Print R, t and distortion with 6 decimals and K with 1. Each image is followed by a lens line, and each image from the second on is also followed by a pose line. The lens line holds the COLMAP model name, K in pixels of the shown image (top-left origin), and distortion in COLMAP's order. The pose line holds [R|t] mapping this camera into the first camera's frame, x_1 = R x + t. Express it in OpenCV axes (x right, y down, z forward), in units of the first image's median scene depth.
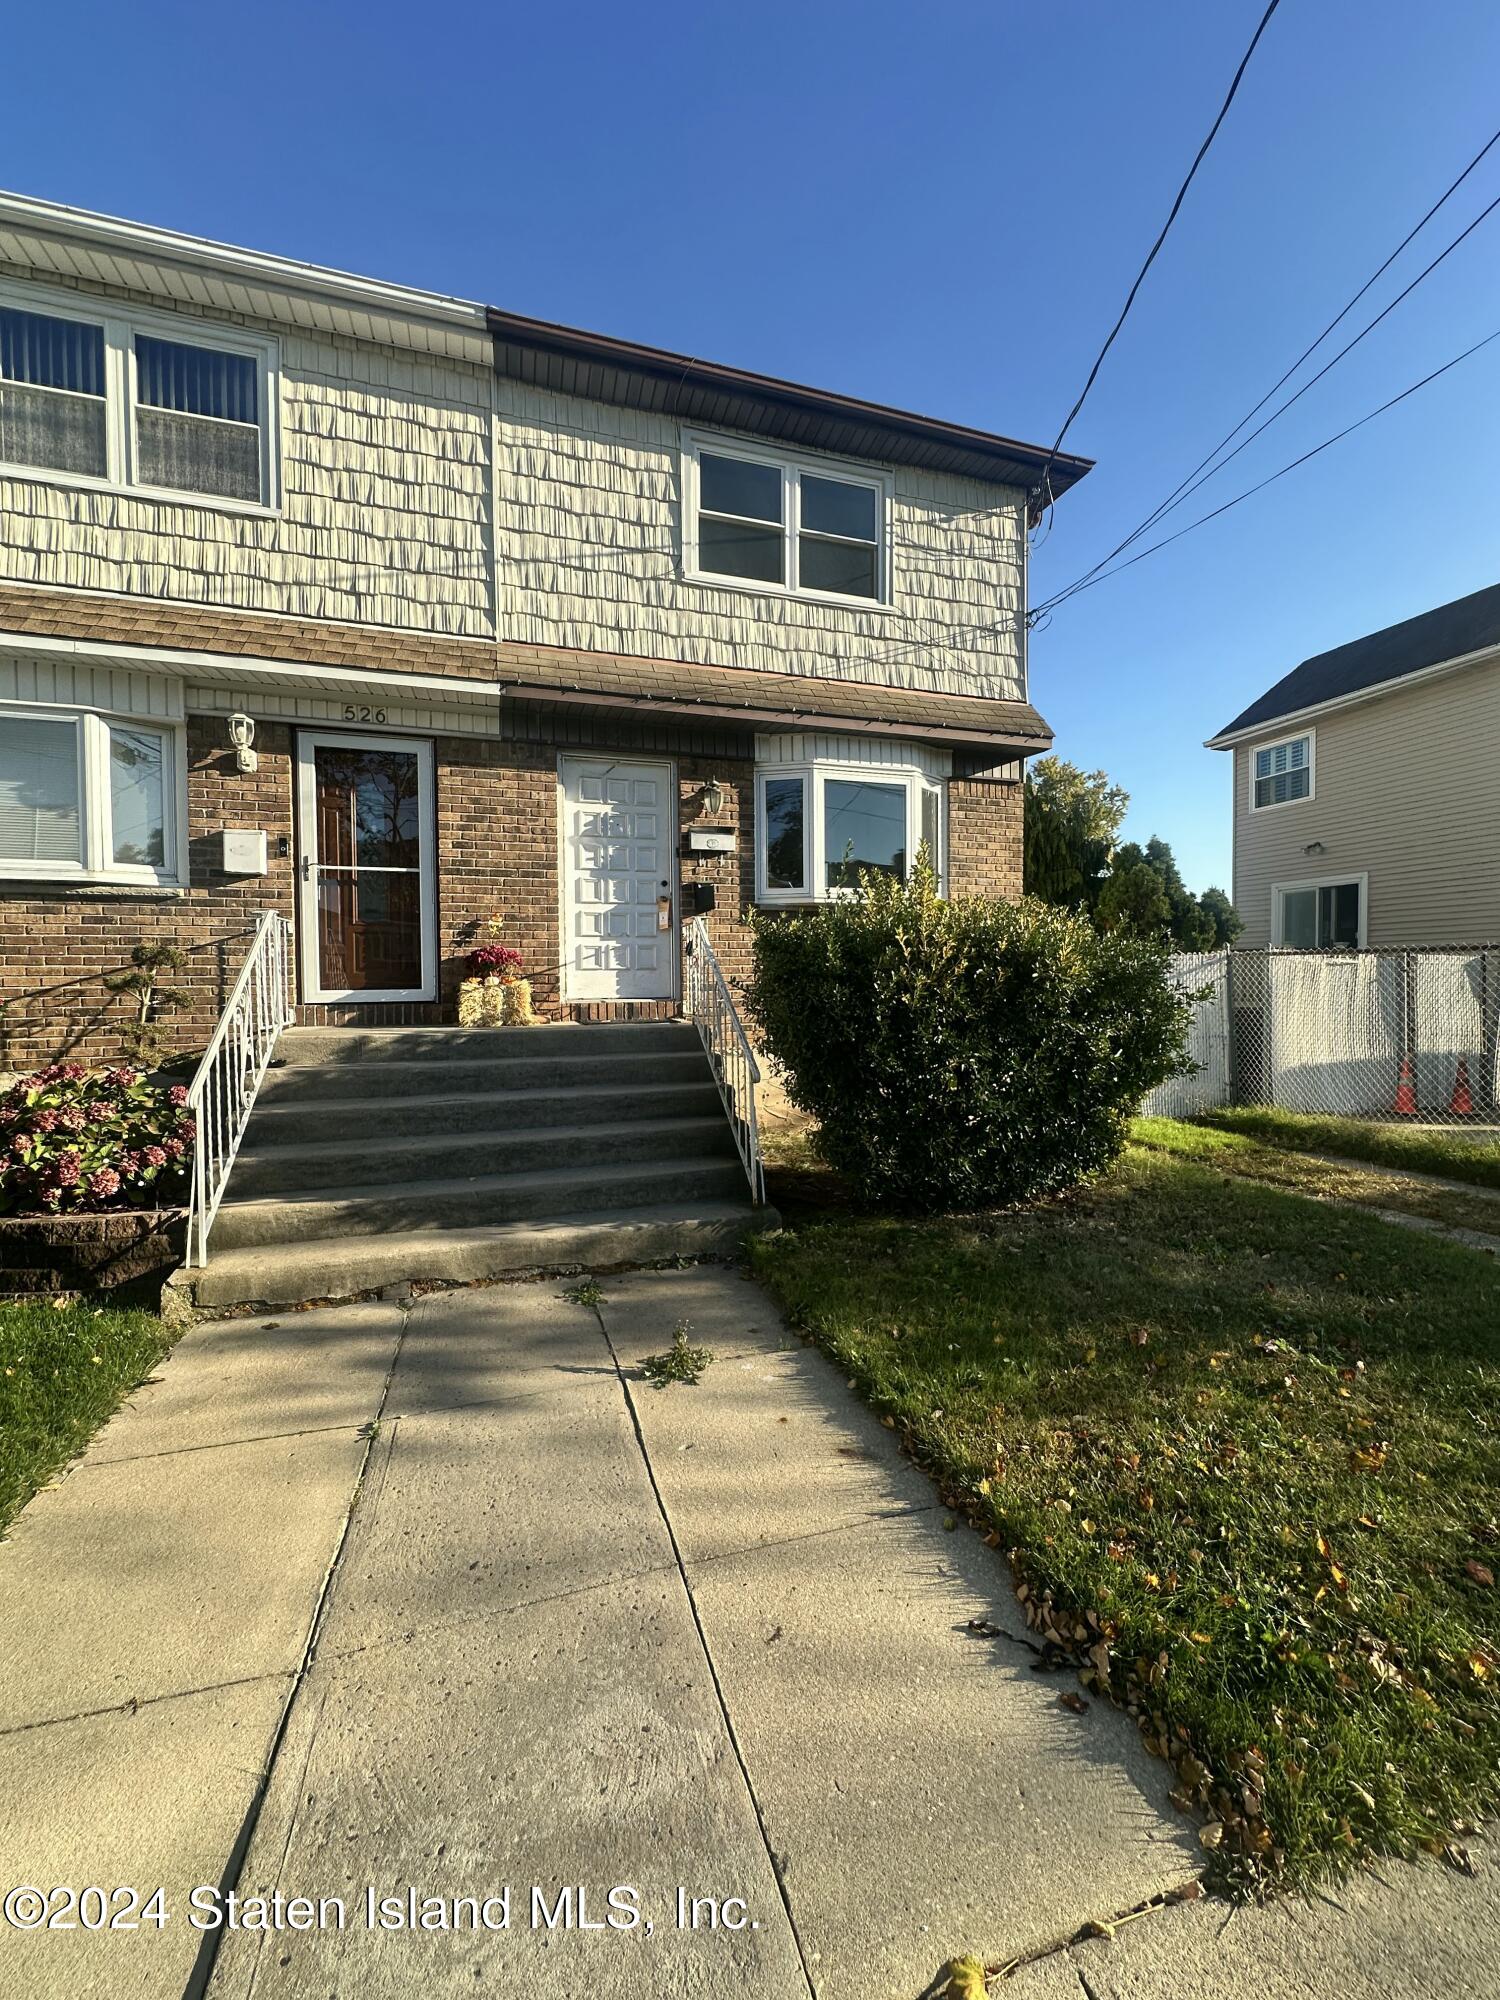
lens RADIAL K [[797.4, 0, 754.1], [0, 797.4, 1002.9], [0, 0, 1]] dist [-0.000869, 0.000224]
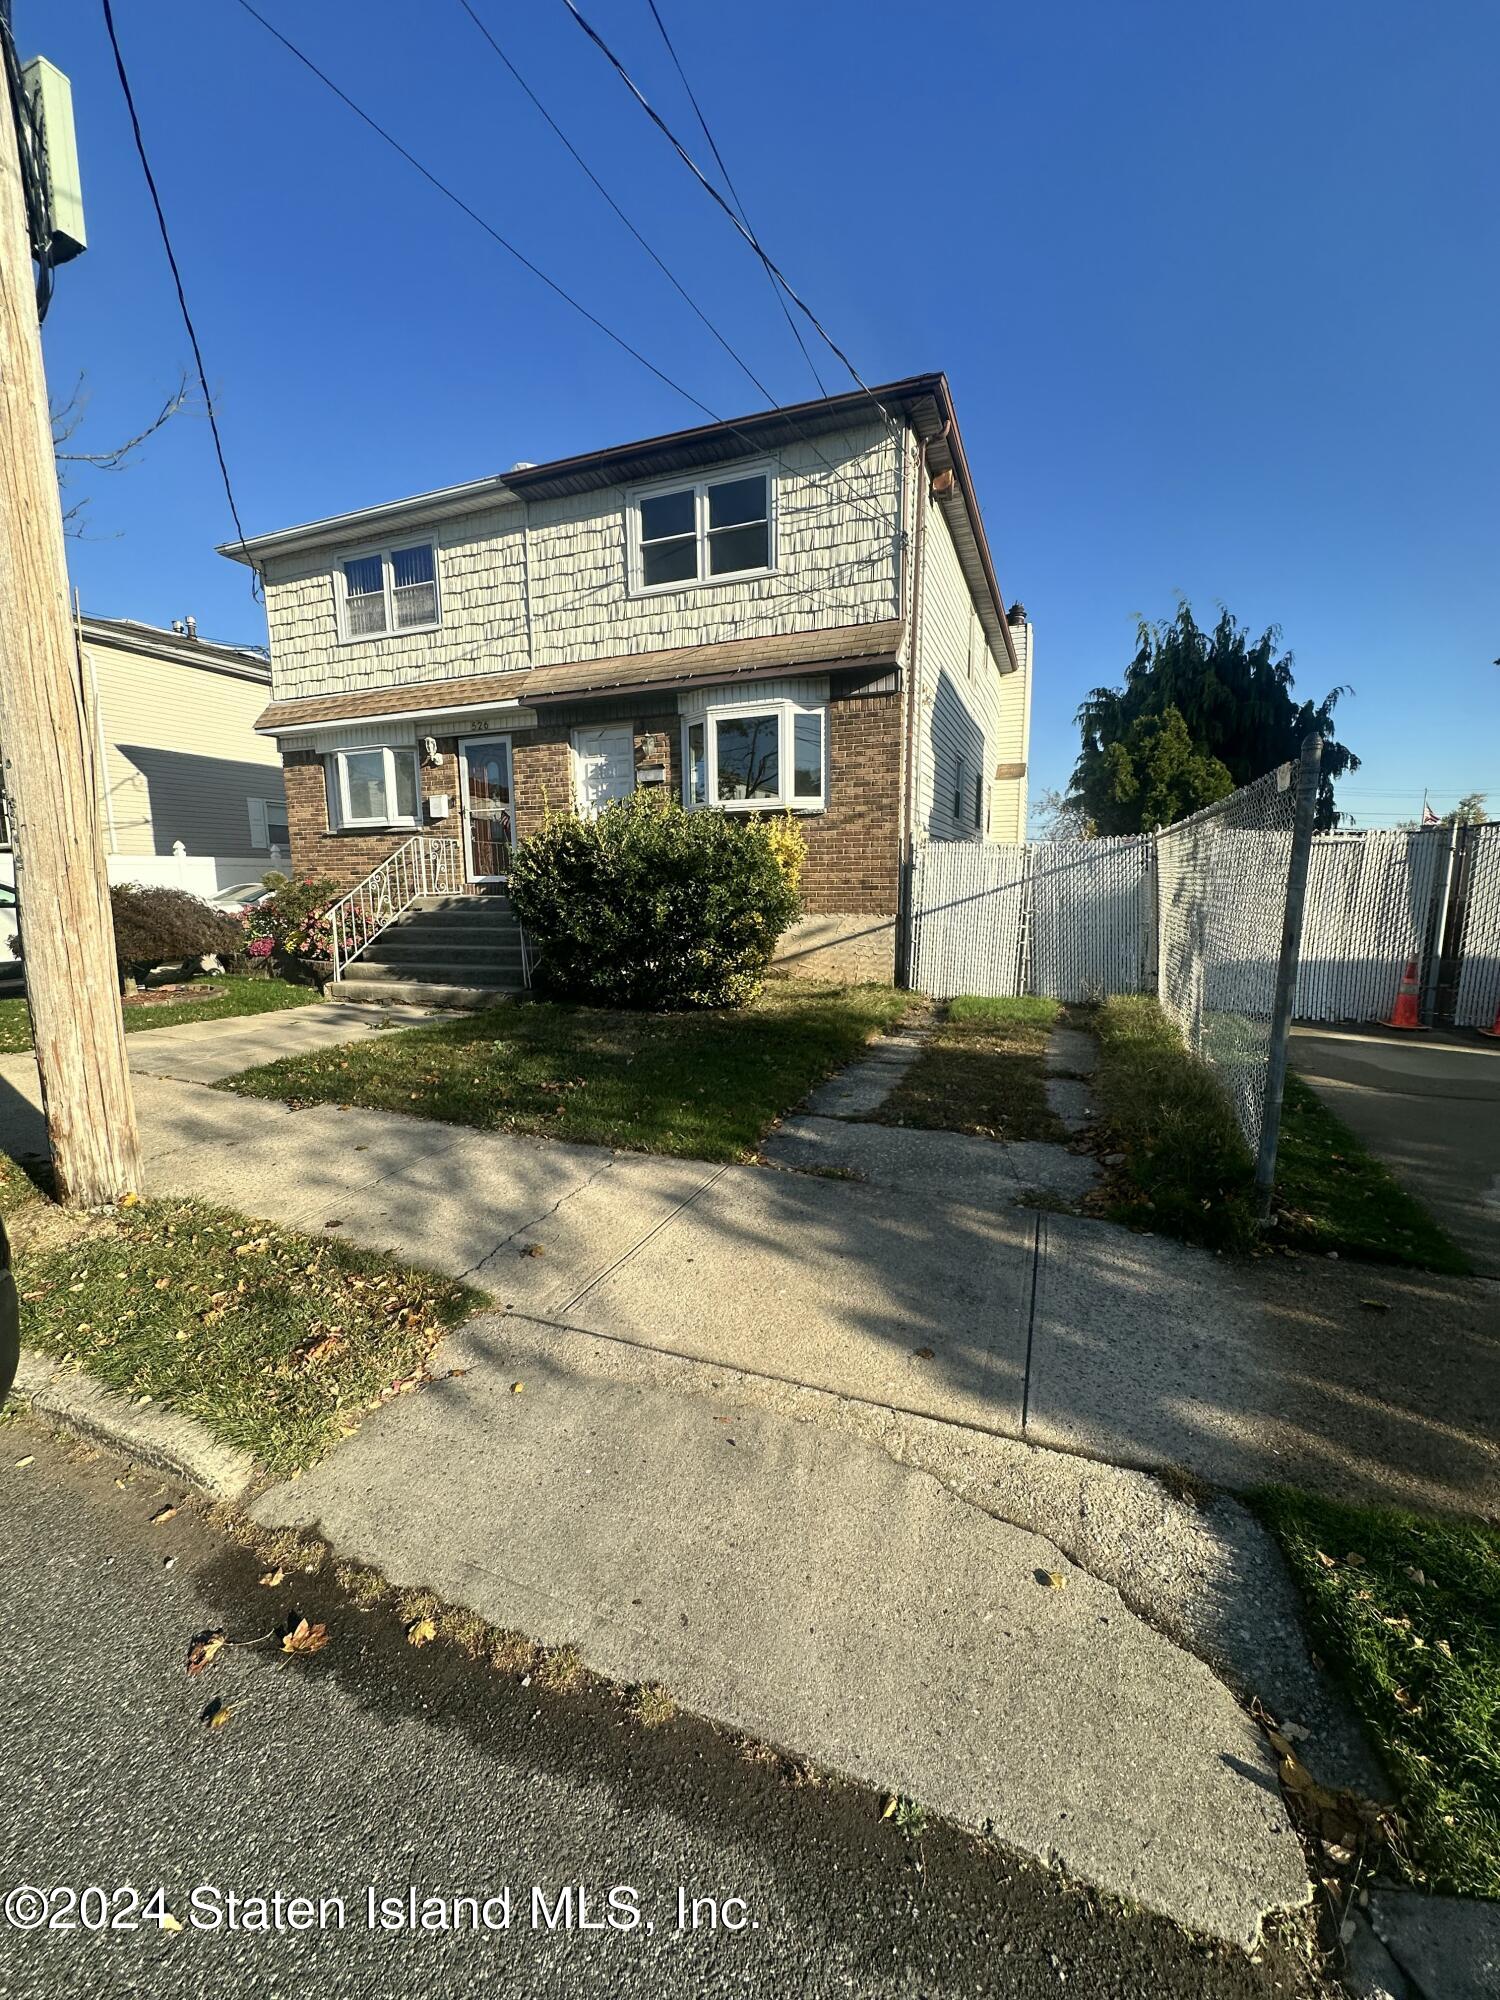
lens RADIAL K [[797.4, 0, 748.4], [0, 797.4, 1001.2], [0, 0, 1]] dist [-0.000869, 0.000224]
pose [[0.765896, 0.094226, -0.636023, 1.092728], [-0.011829, 0.991101, 0.132586, 0.018527], [0.642856, -0.094023, 0.760194, -0.063977]]
